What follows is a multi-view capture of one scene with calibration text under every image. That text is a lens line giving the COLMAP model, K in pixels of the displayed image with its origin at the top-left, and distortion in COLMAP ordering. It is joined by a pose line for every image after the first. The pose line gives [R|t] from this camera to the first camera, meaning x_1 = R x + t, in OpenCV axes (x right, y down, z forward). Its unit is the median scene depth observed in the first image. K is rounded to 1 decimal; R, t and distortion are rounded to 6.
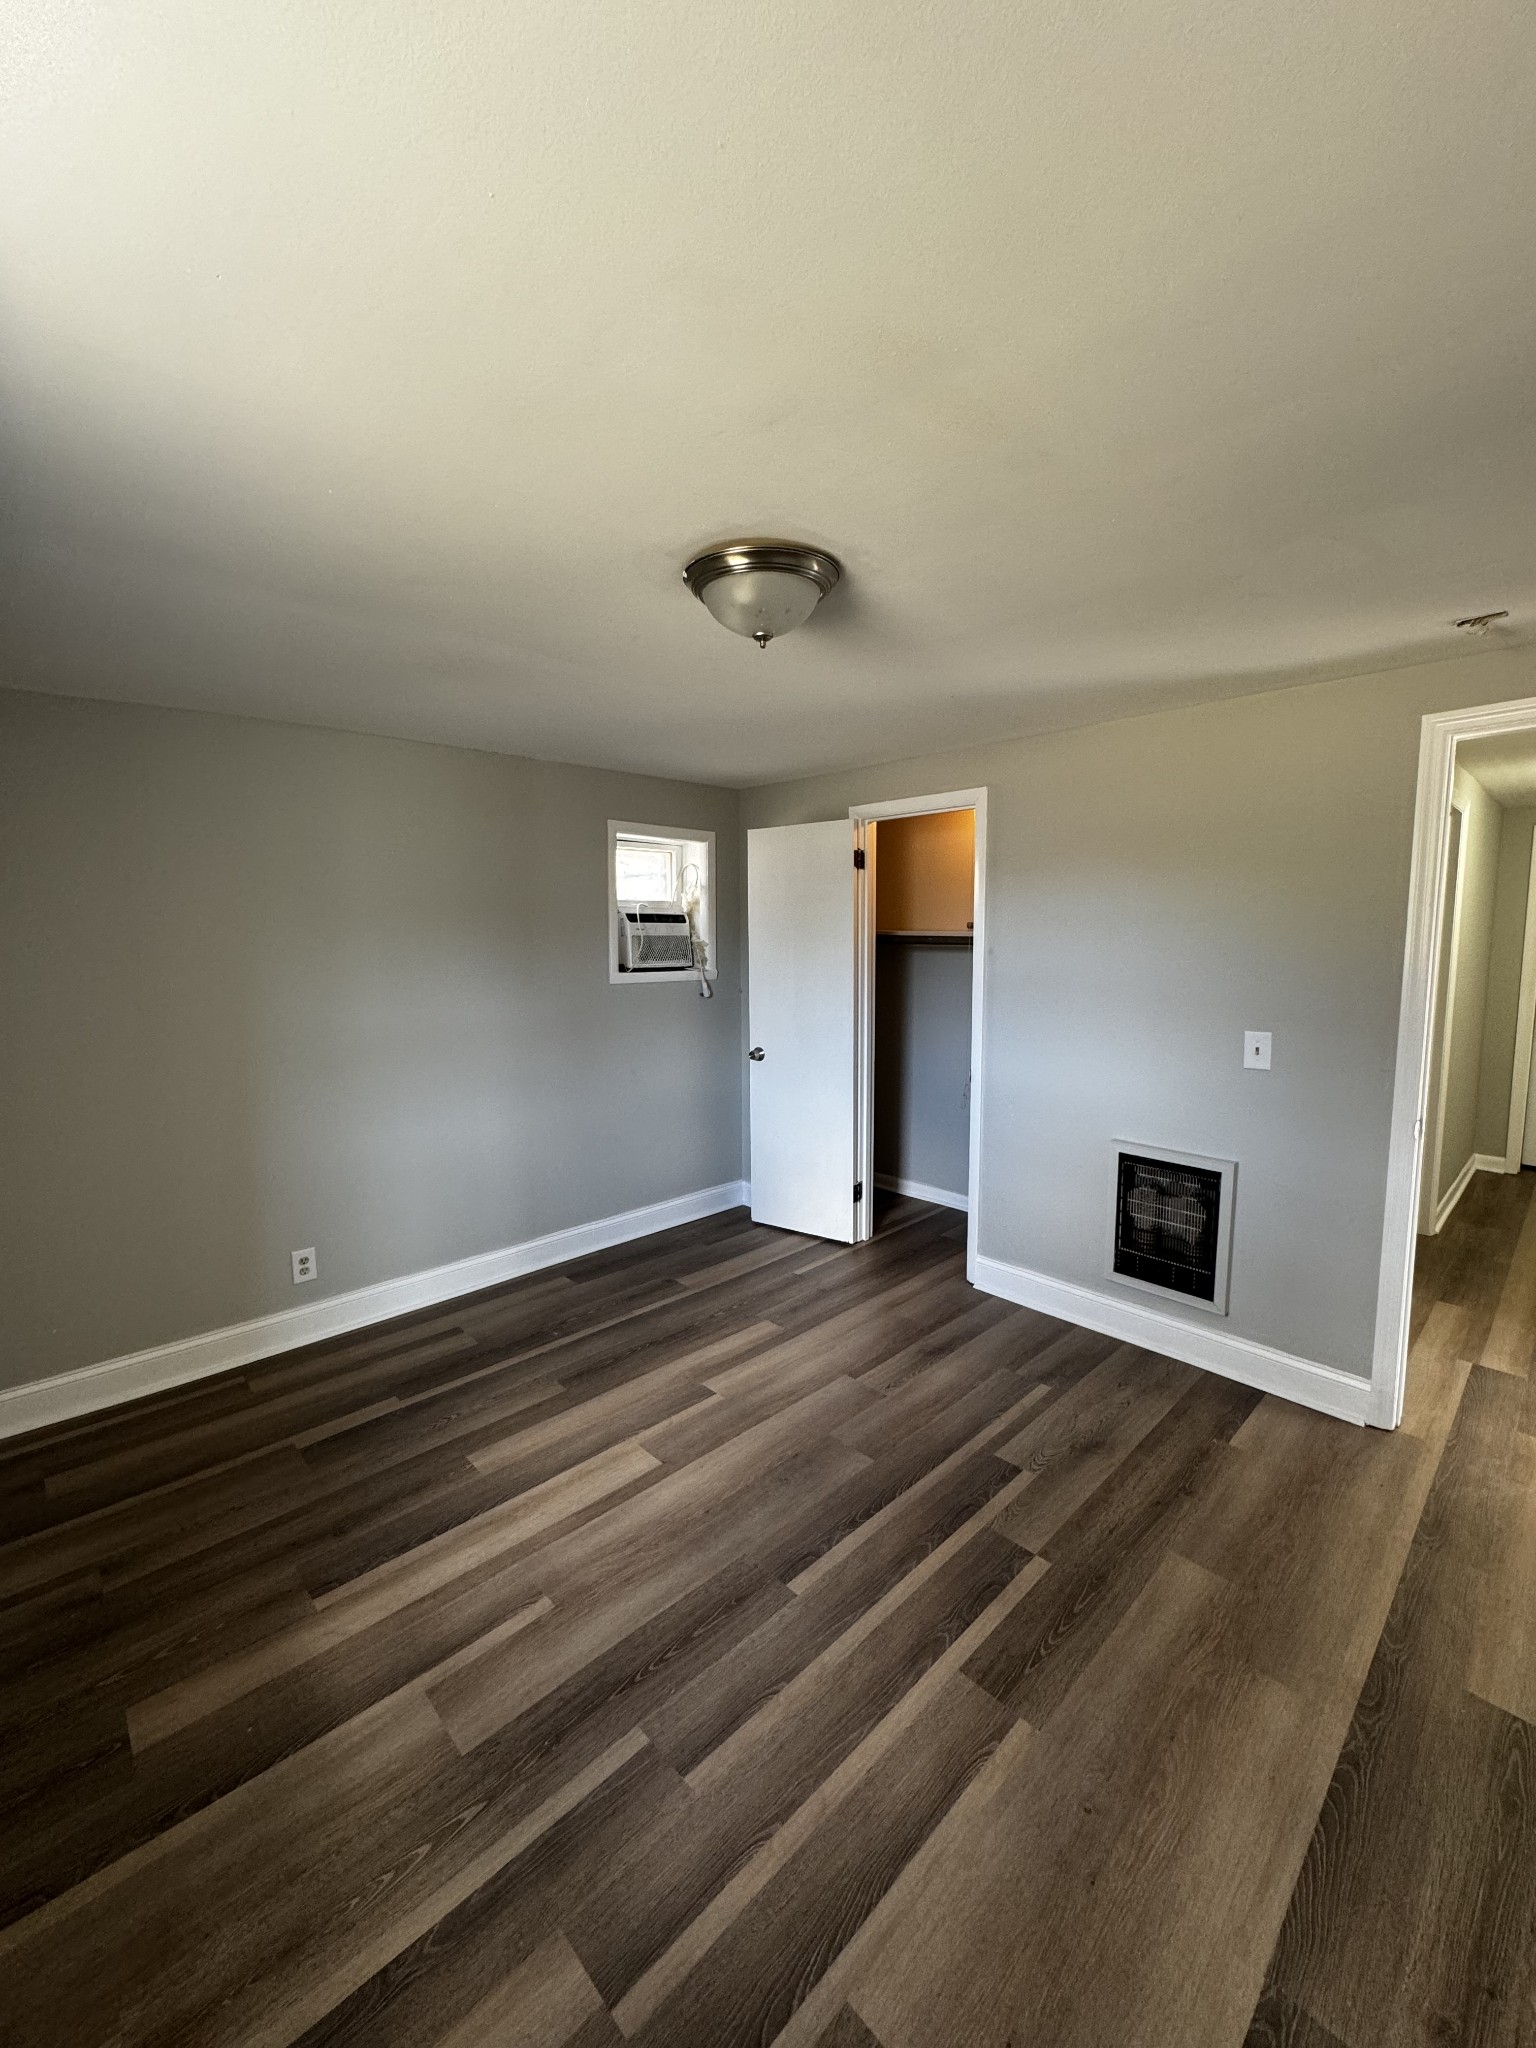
lens RADIAL K [[826.2, 0, 757.8], [0, 826.2, 1023.1], [0, 0, 1]] dist [-0.001571, 0.000057]
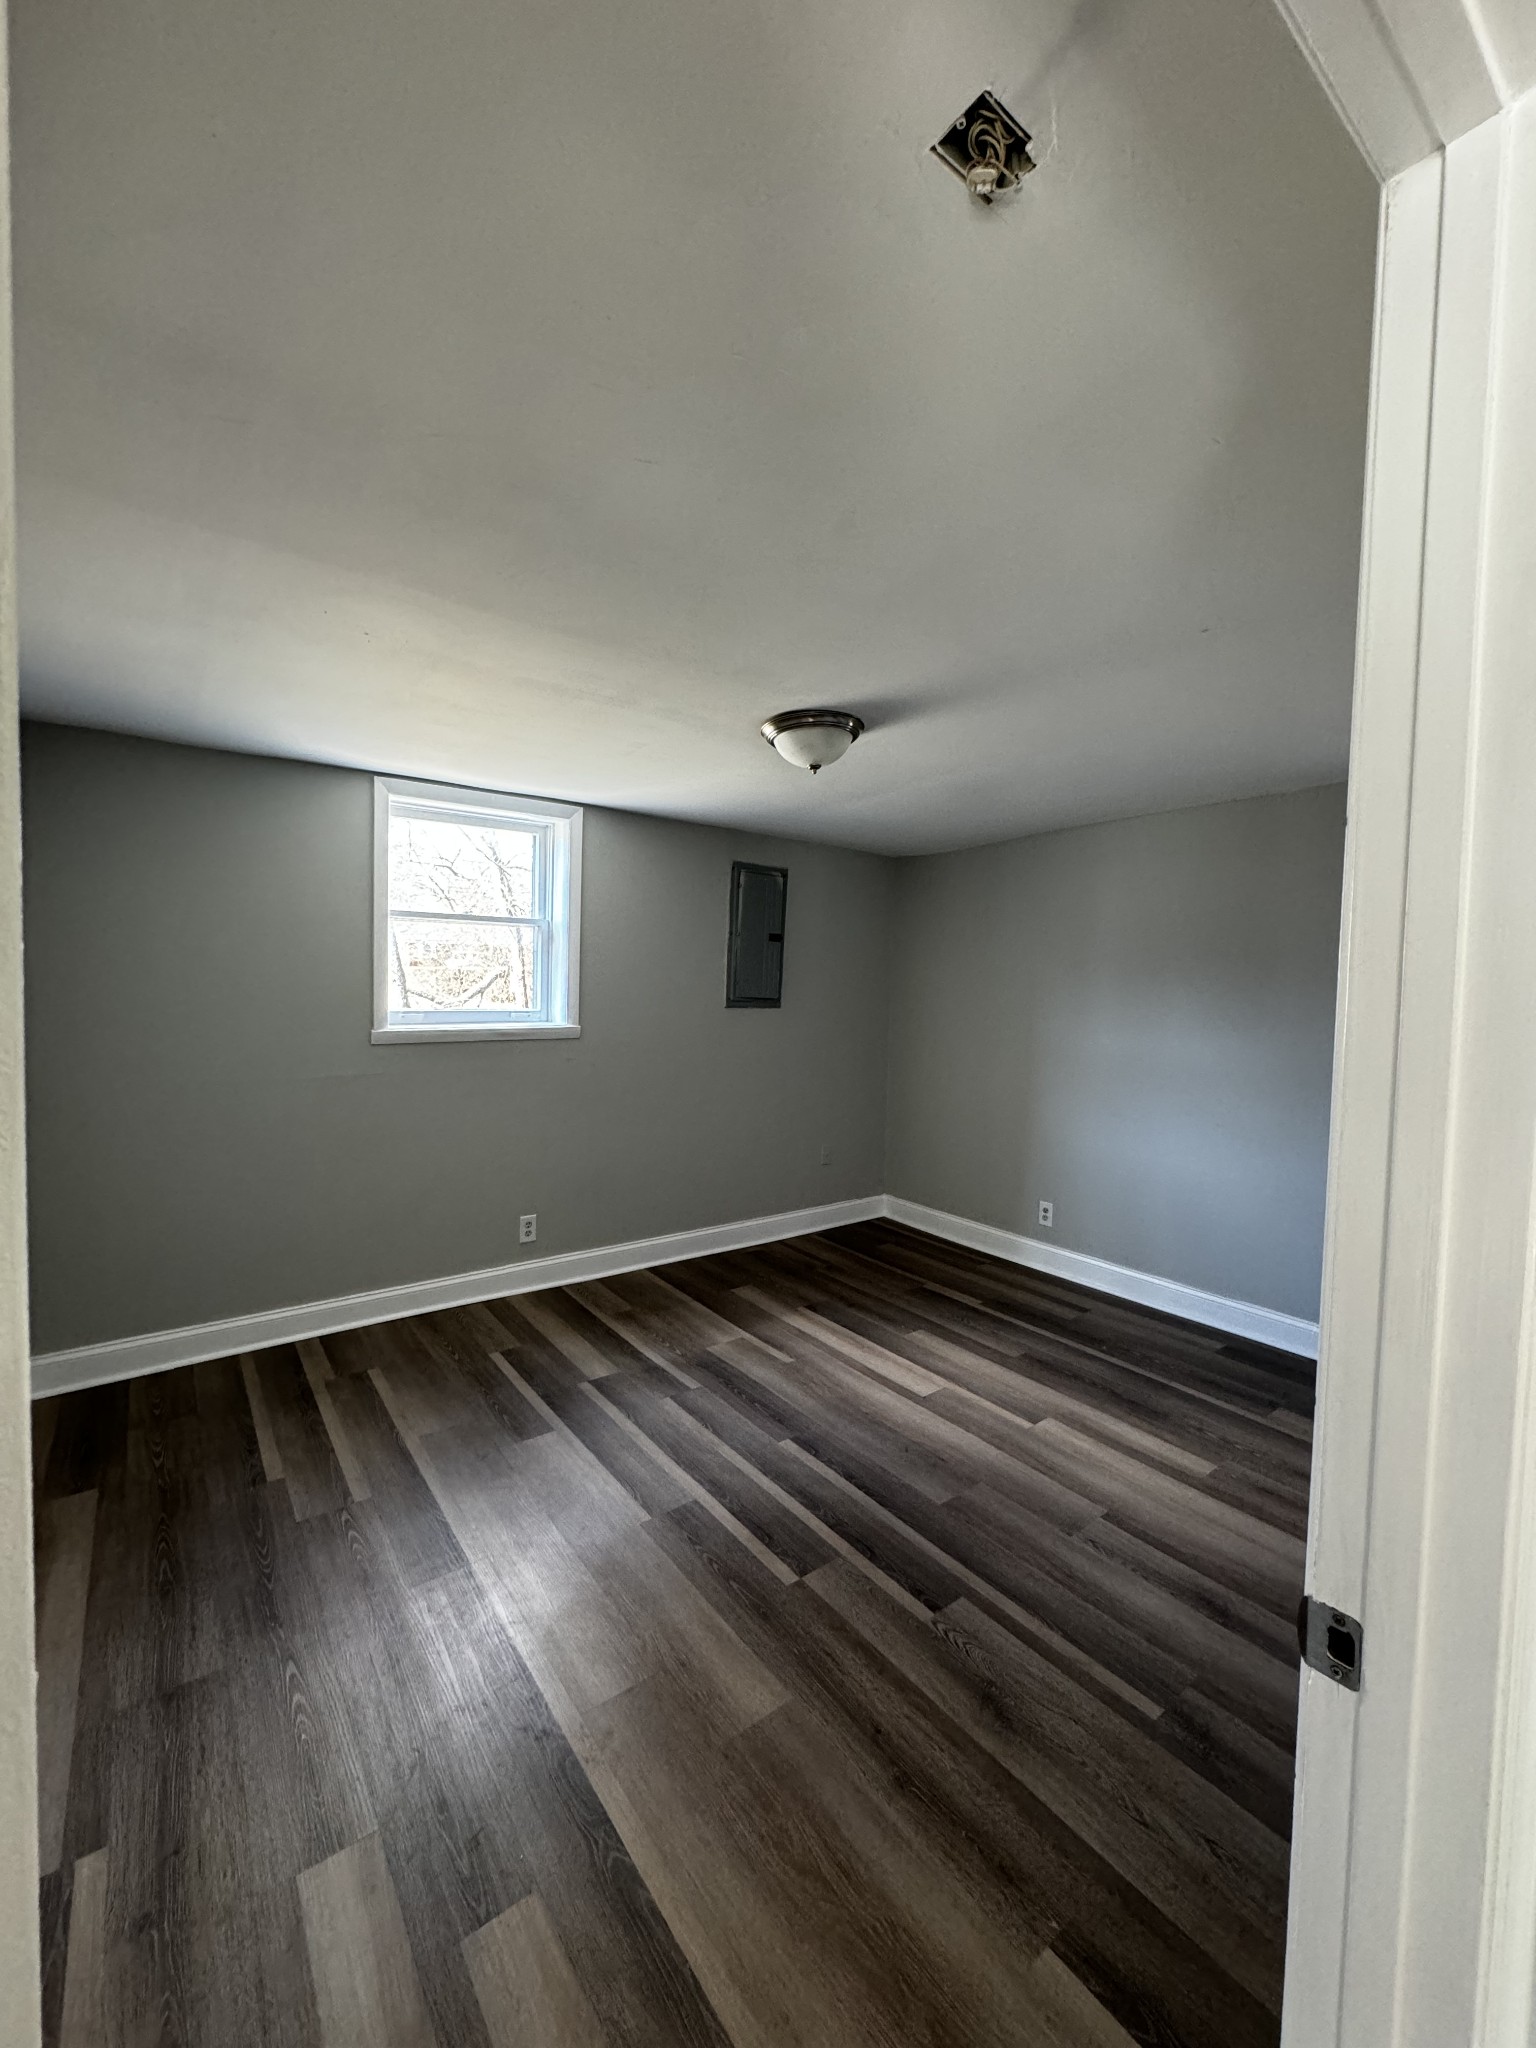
lens RADIAL K [[809.2, 0, 766.5], [0, 809.2, 1019.3], [0, 0, 1]] dist [0.000117, 0.000024]
pose [[-0.117644, 0.044758, -0.992047, 1.124733], [-0.124077, 0.990493, 0.059402, -0.072879], [0.985274, 0.130078, -0.110972, 0.855460]]
